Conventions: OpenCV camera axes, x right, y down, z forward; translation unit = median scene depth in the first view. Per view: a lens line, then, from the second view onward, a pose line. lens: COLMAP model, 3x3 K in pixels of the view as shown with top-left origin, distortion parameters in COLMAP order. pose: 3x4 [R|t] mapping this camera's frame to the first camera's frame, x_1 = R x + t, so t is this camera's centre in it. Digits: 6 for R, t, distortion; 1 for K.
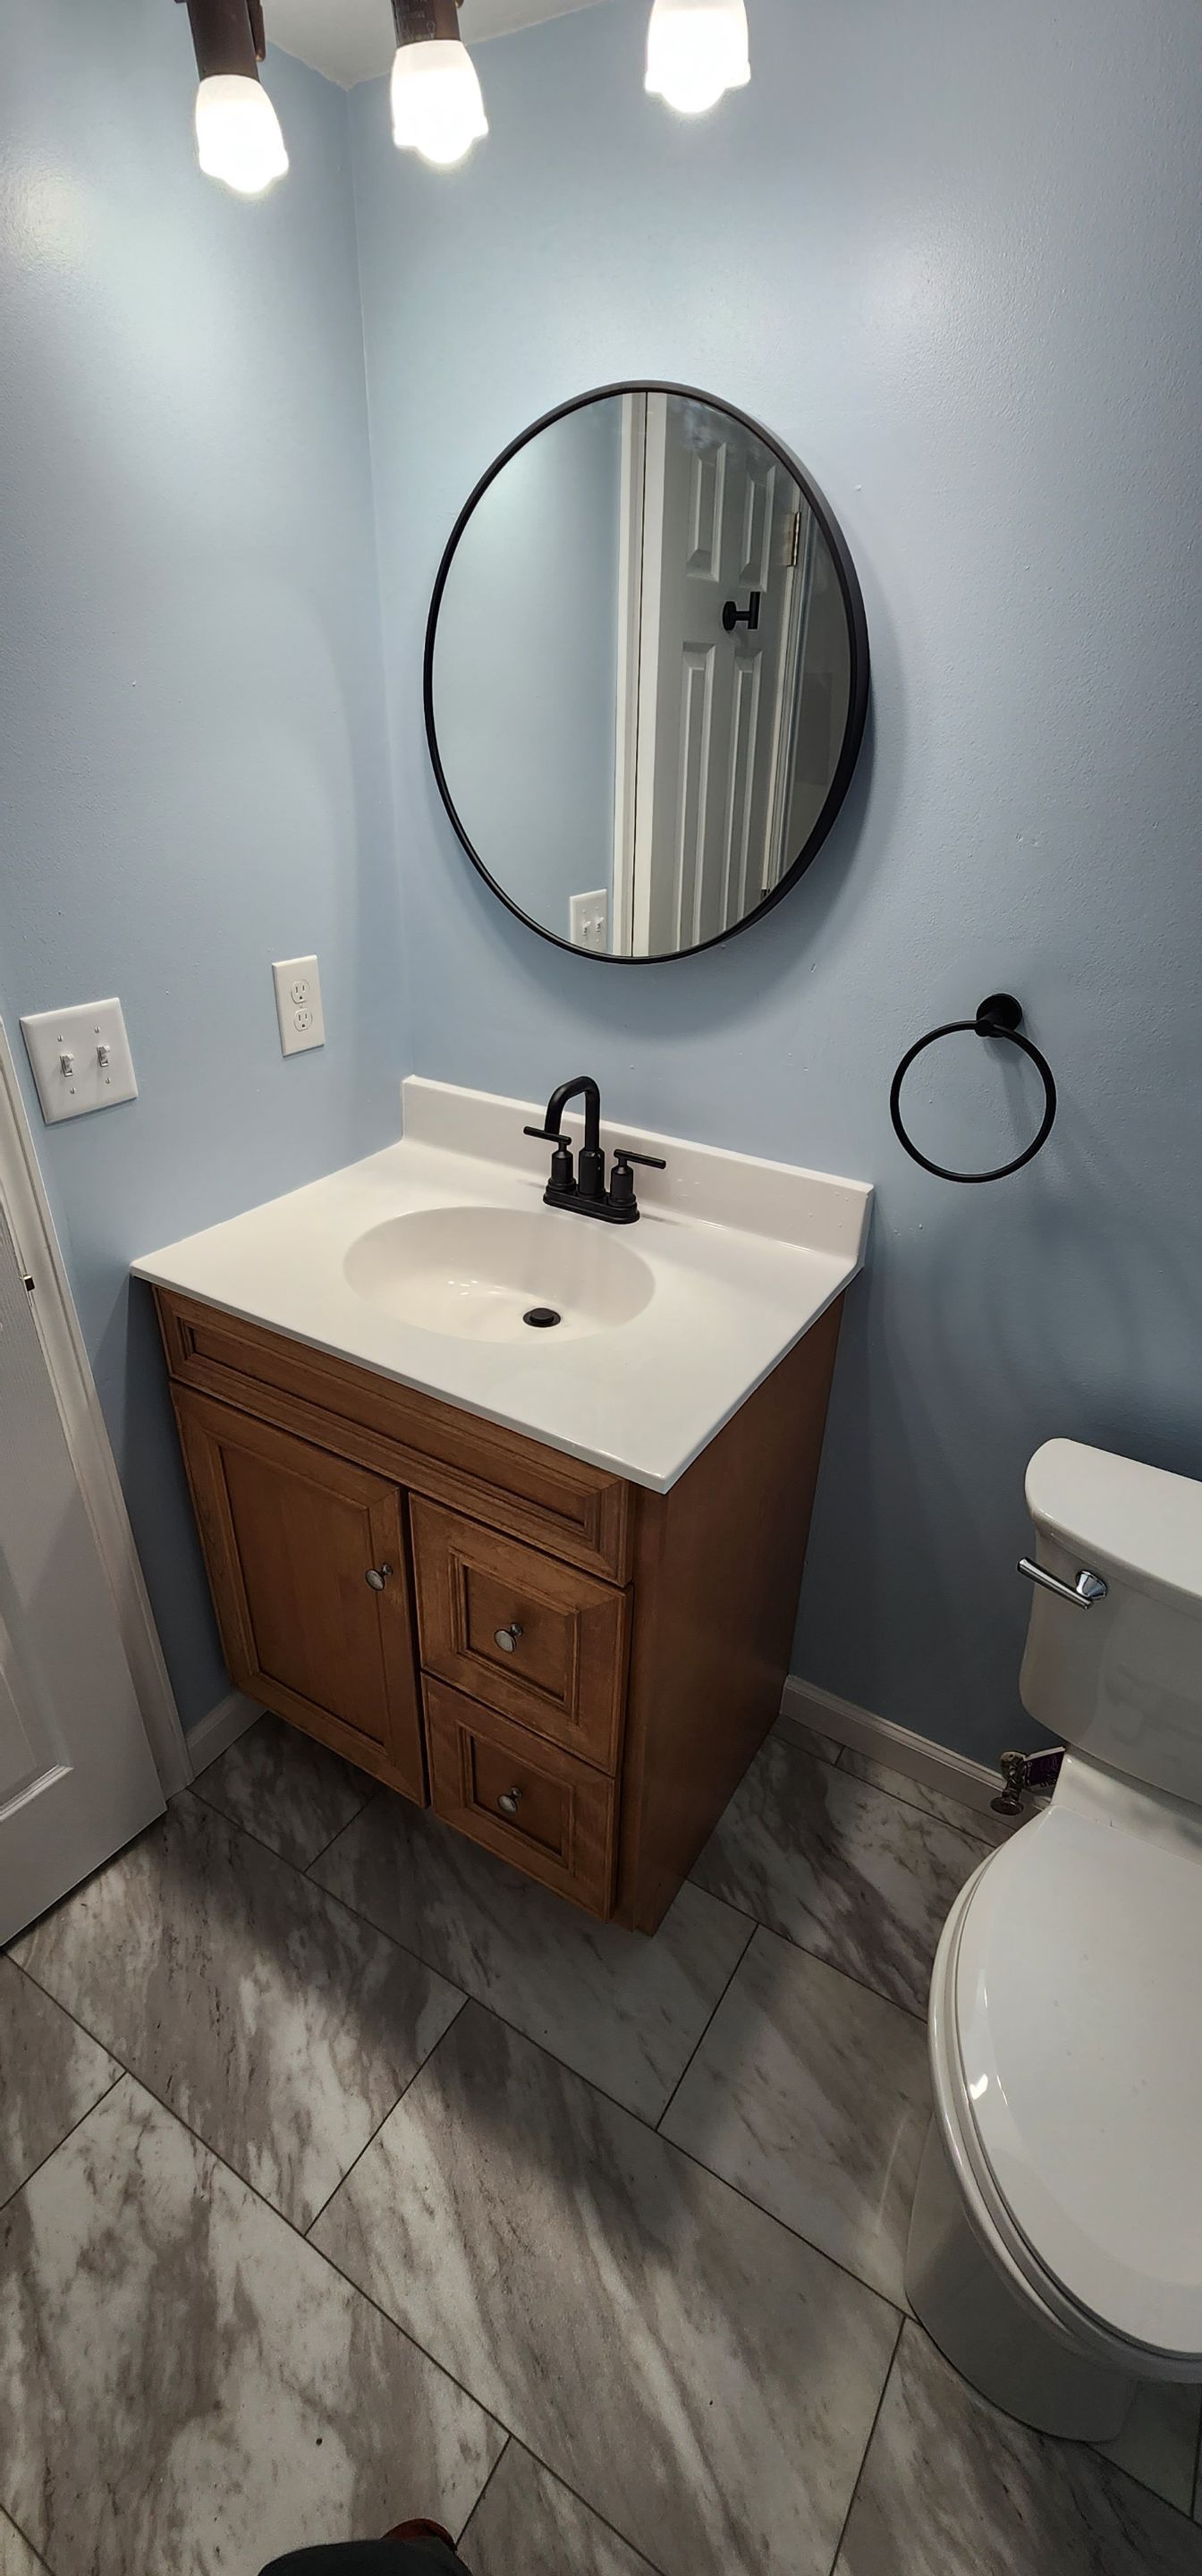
lens RADIAL K [[1040.6, 0, 597.8], [0, 1040.6, 1285.8], [0, 0, 1]] dist [0.003156, -0.003847]
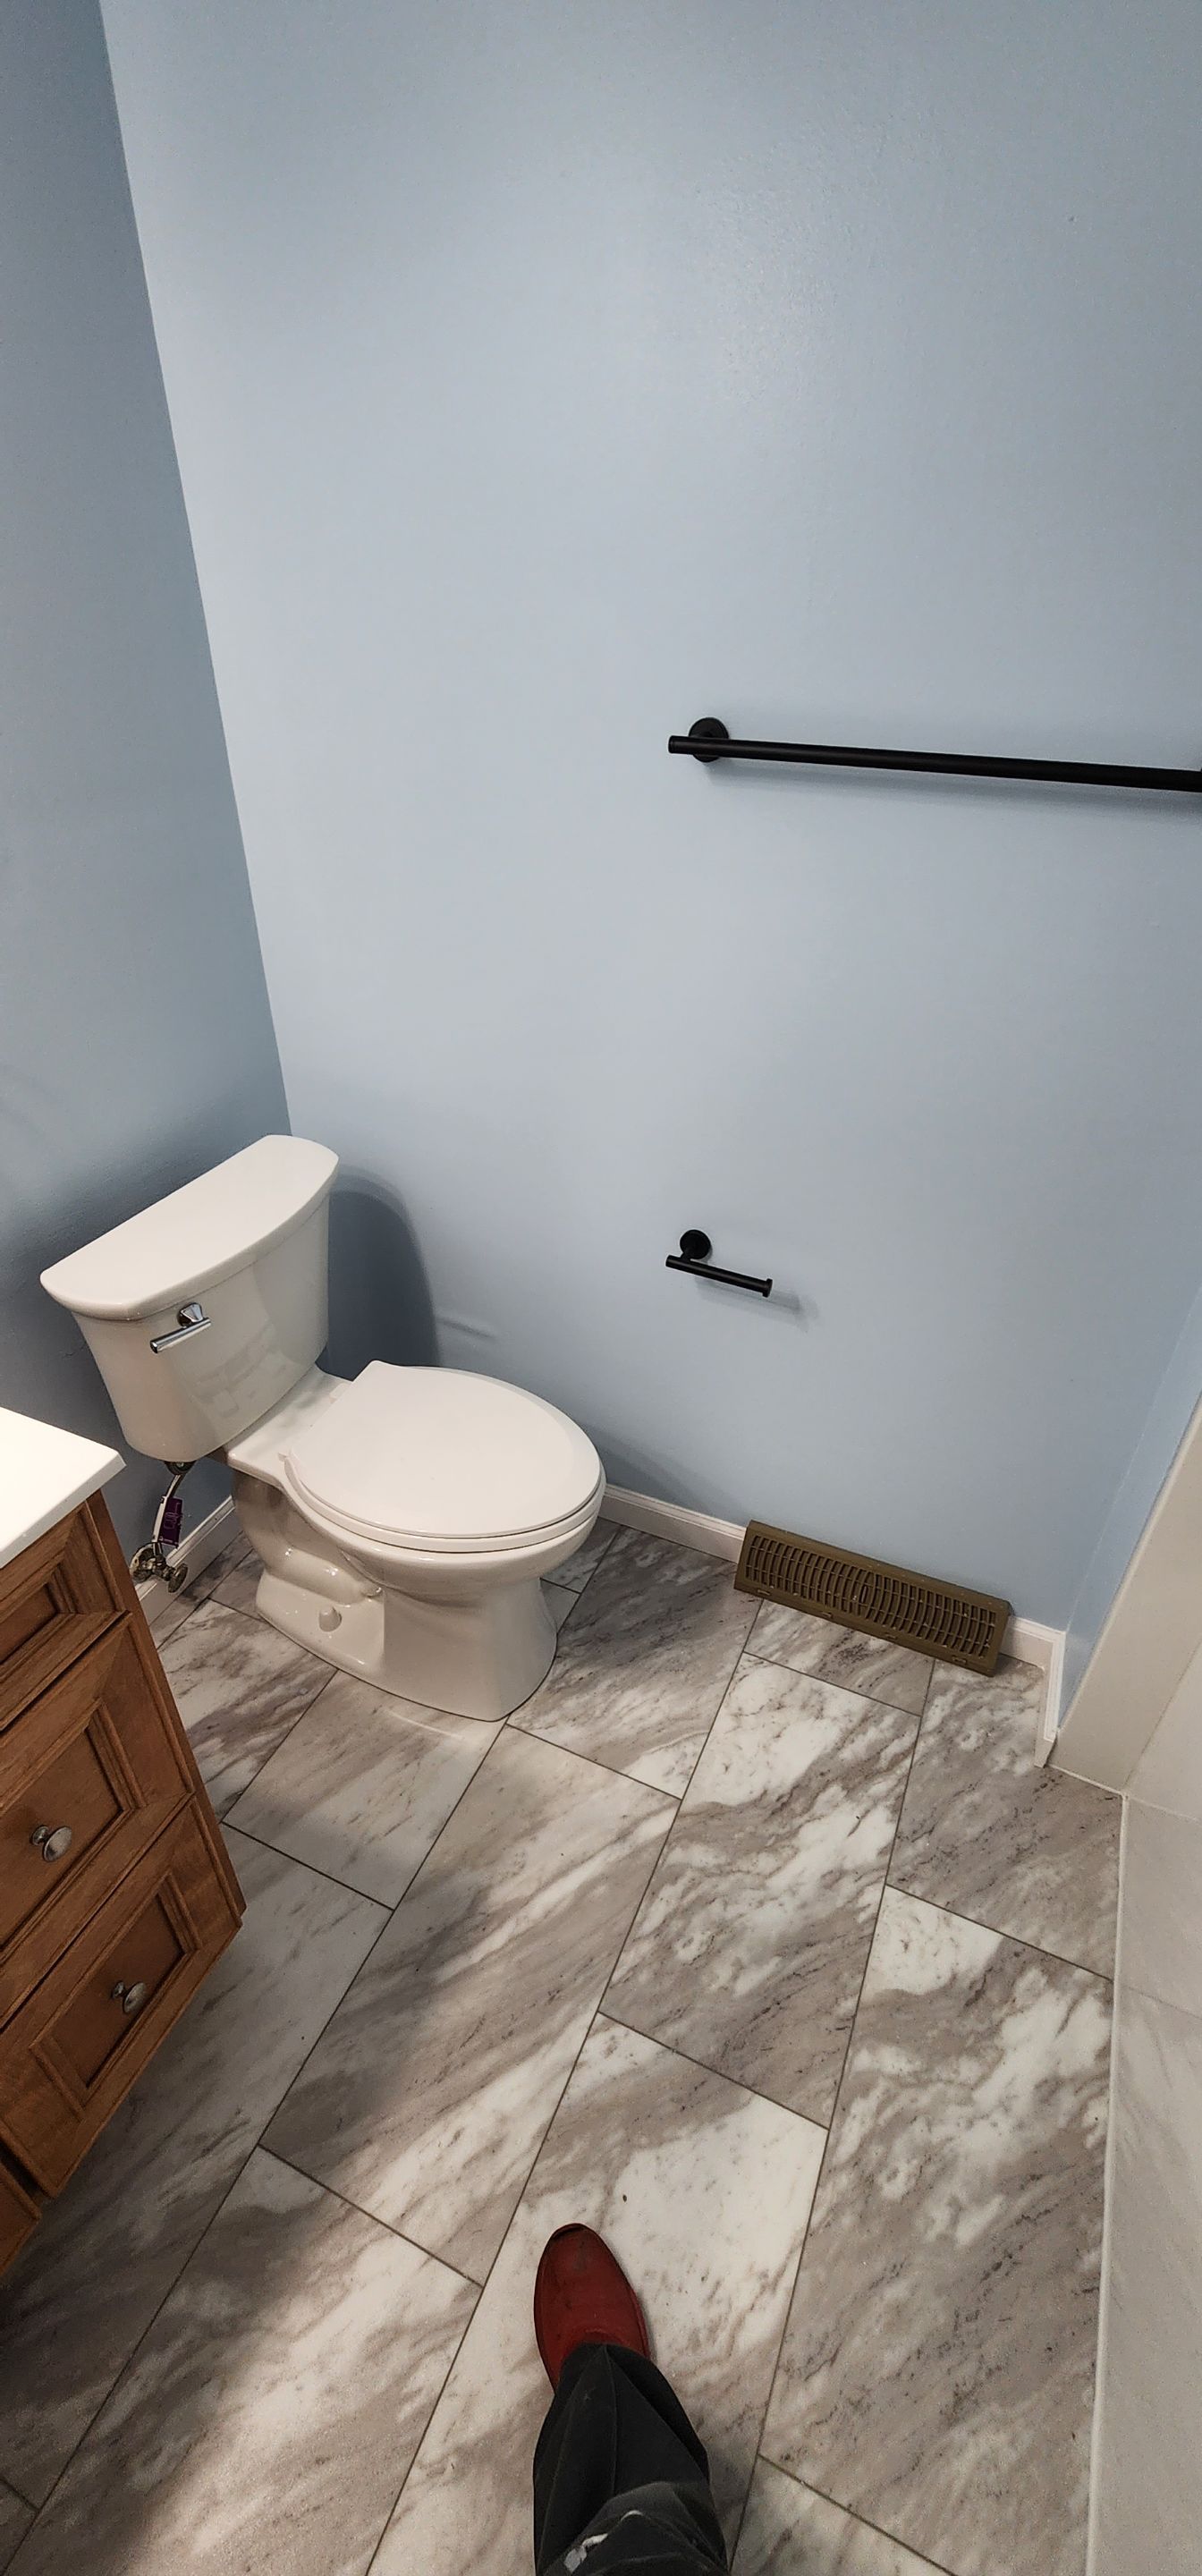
lens RADIAL K [[1050.1, 0, 594.4], [0, 1050.1, 1296.7], [0, 0, 1]] dist [-0.015157, 0.000031]
pose [[-0.135674, -0.567894, 0.811843, -0.512433], [0.459474, 0.689907, 0.559385, -0.173052], [-0.877768, 0.448915, 0.167330, 0.328463]]
